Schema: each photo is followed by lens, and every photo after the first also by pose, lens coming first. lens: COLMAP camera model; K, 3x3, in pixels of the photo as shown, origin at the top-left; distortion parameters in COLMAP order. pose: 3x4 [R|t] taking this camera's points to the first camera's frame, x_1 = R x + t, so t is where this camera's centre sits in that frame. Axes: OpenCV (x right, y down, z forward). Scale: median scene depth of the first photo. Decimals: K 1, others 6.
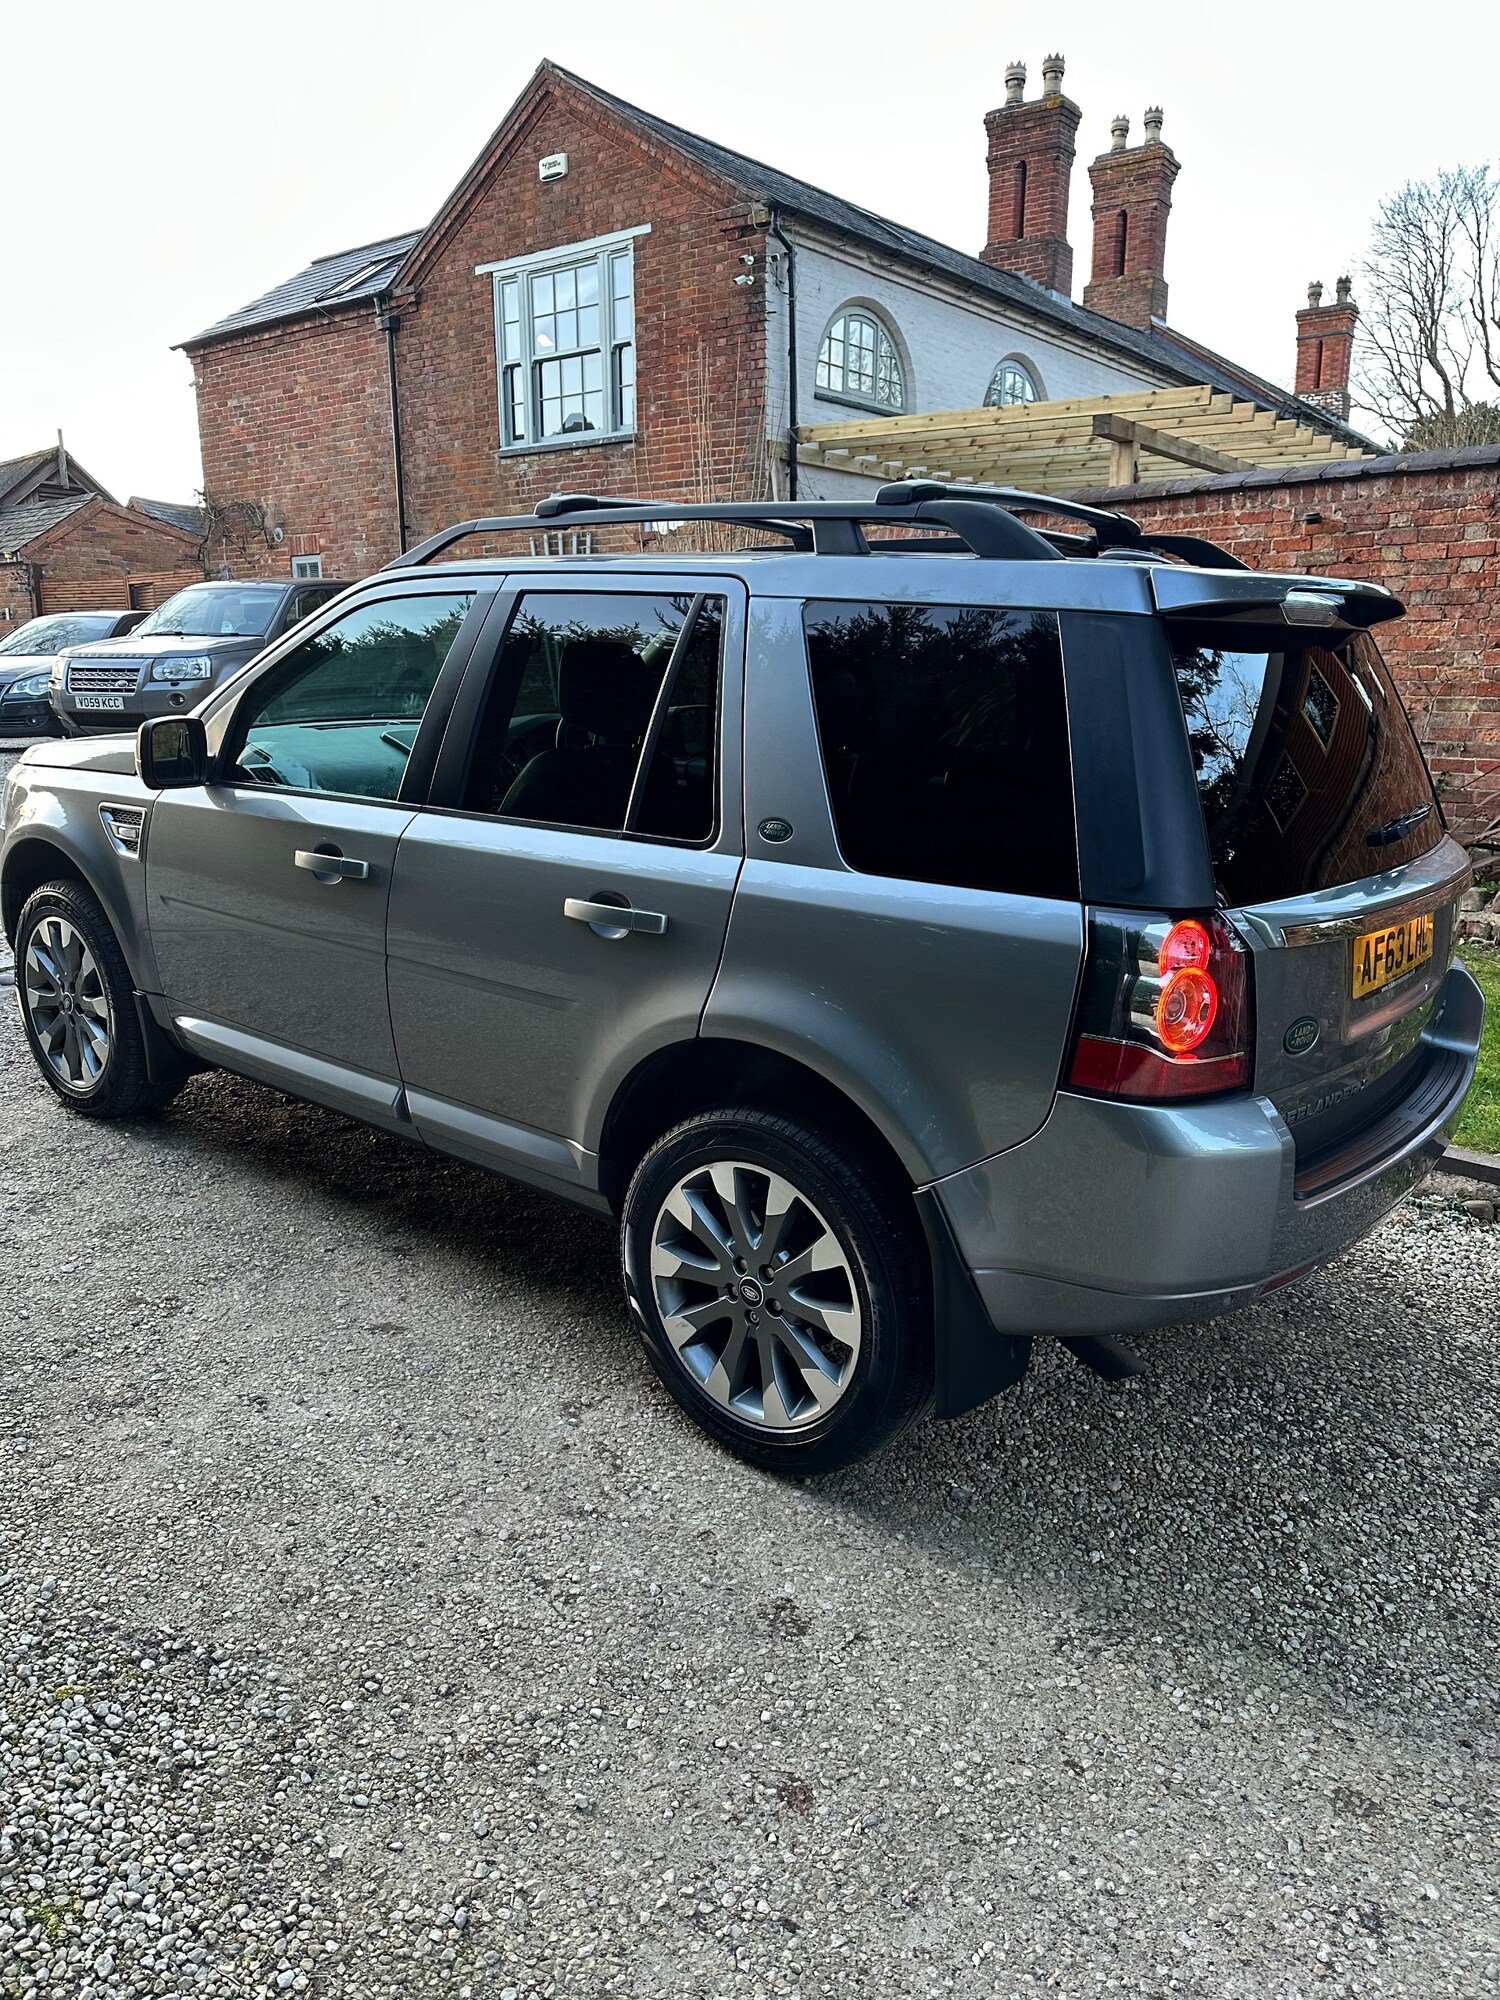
lens RADIAL K [[1404.0, 0, 754.2], [0, 1404.0, 1009.5], [0, 0, 1]] dist [0.005068, -0.010057]
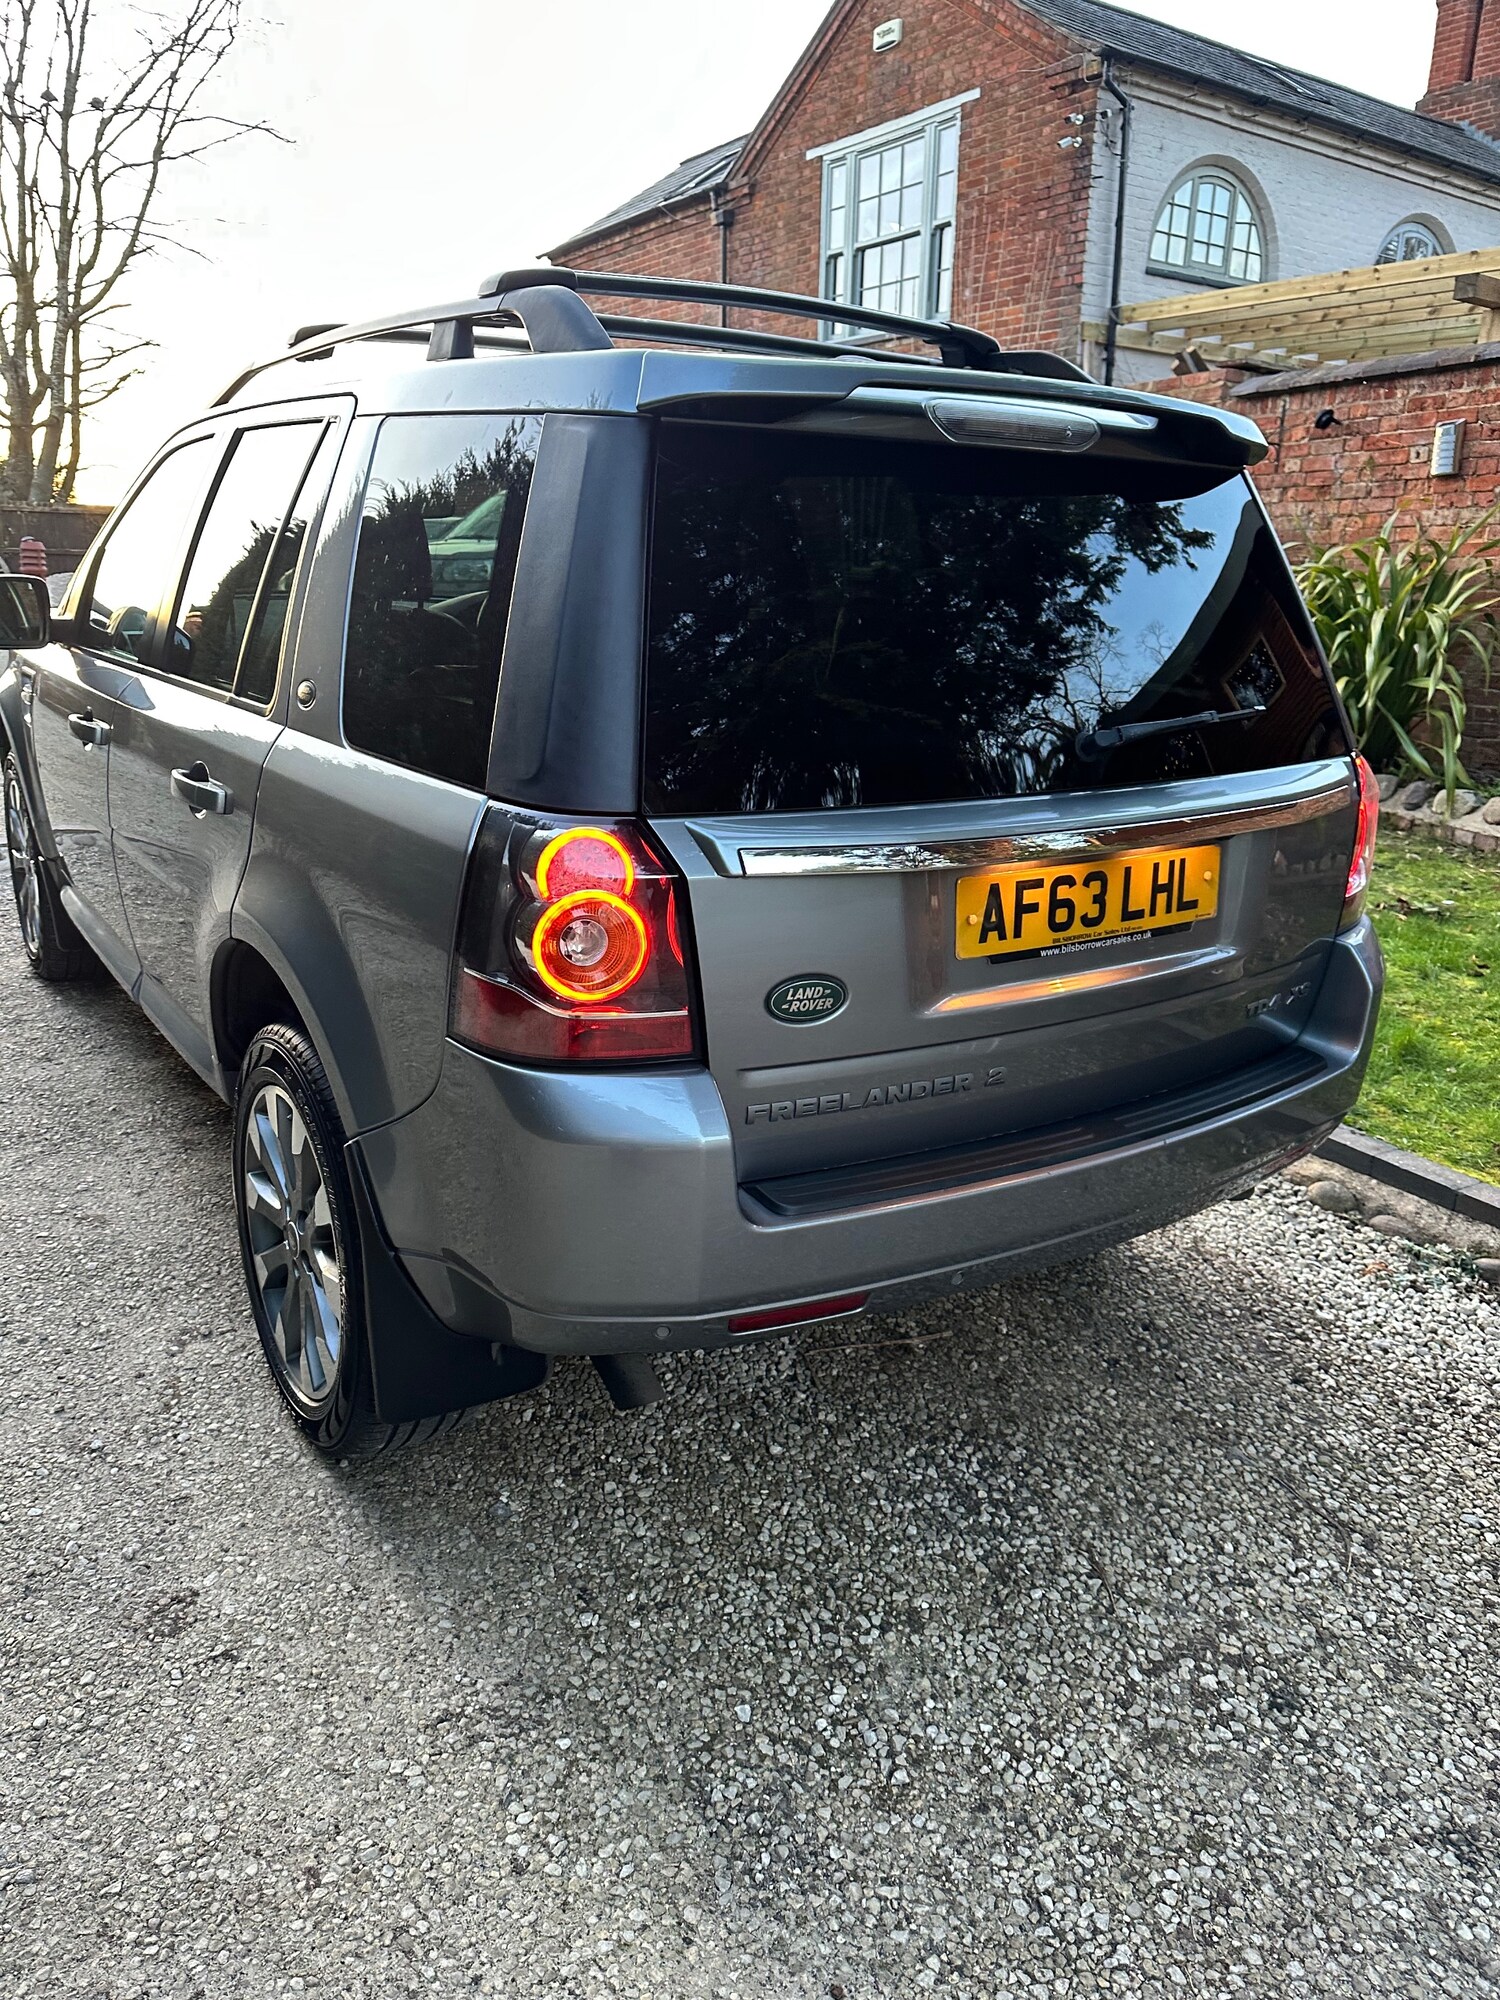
lens RADIAL K [[1410.9, 0, 730.8], [0, 1410.9, 1002.1], [0, 0, 1]] dist [0.010188, -0.018502]
pose [[0.955177, 0.098344, -0.279223, 0.144244], [-0.084966, 0.994597, 0.059647, -0.005356], [0.283580, -0.033249, 0.958372, 0.072337]]
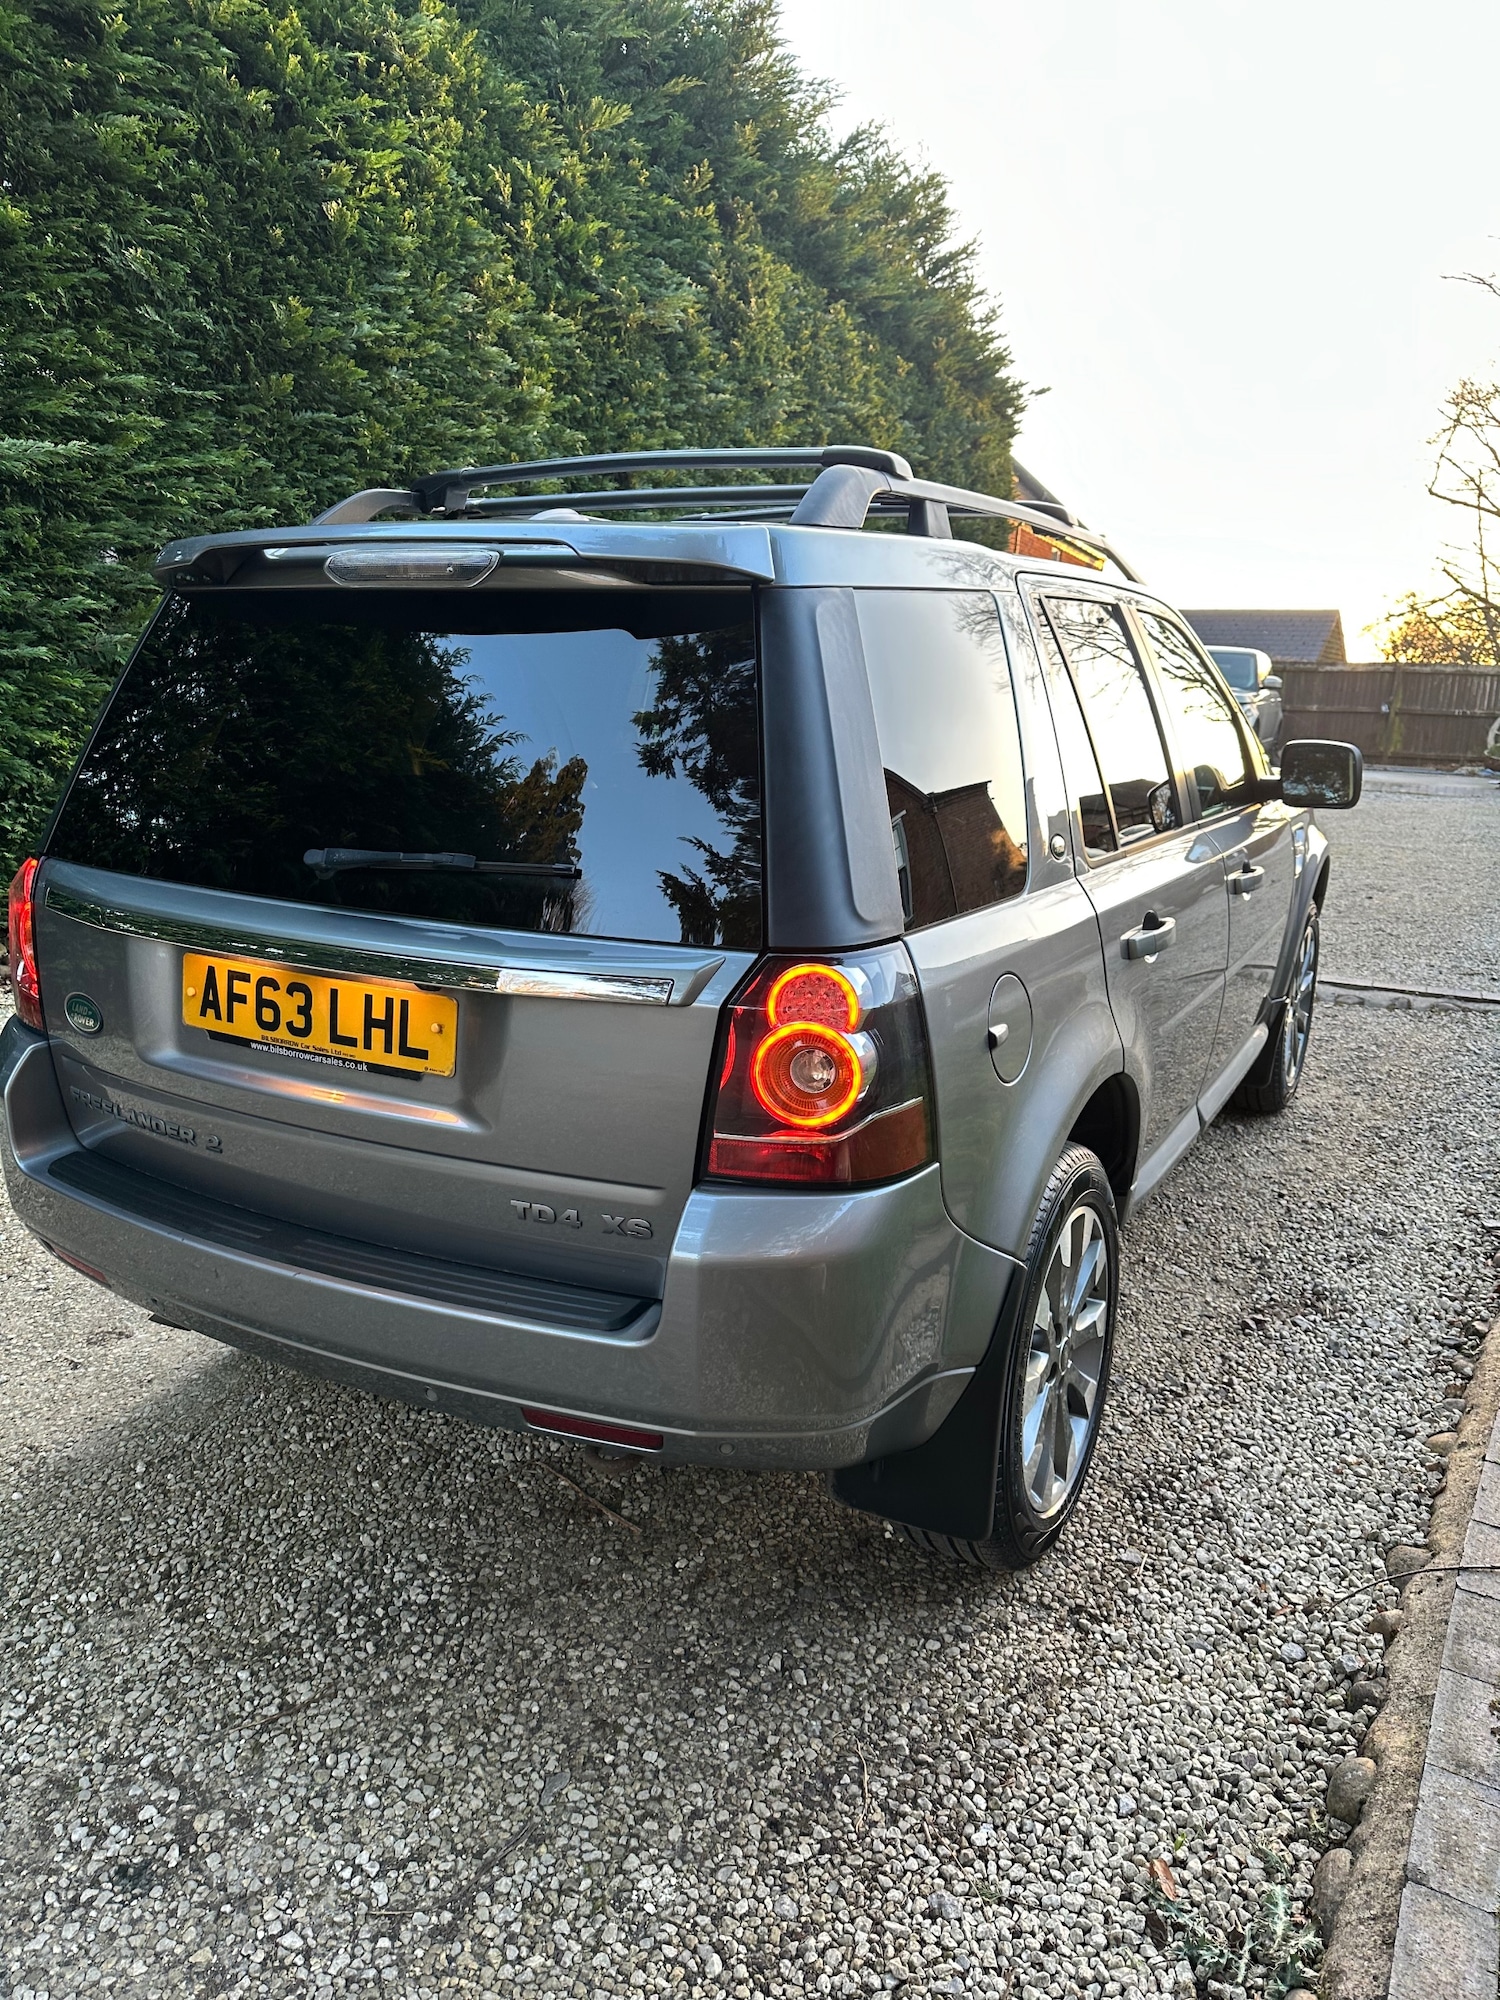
lens RADIAL K [[1337.8, 0, 672.5], [0, 1337.8, 1037.8], [0, 0, 1]] dist [0.001443, -0.002590]
pose [[0.195144, 0.228878, -0.953695, 0.346835], [-0.277592, 0.945518, 0.170115, -0.060347], [0.940671, 0.231541, 0.248046, 0.299699]]
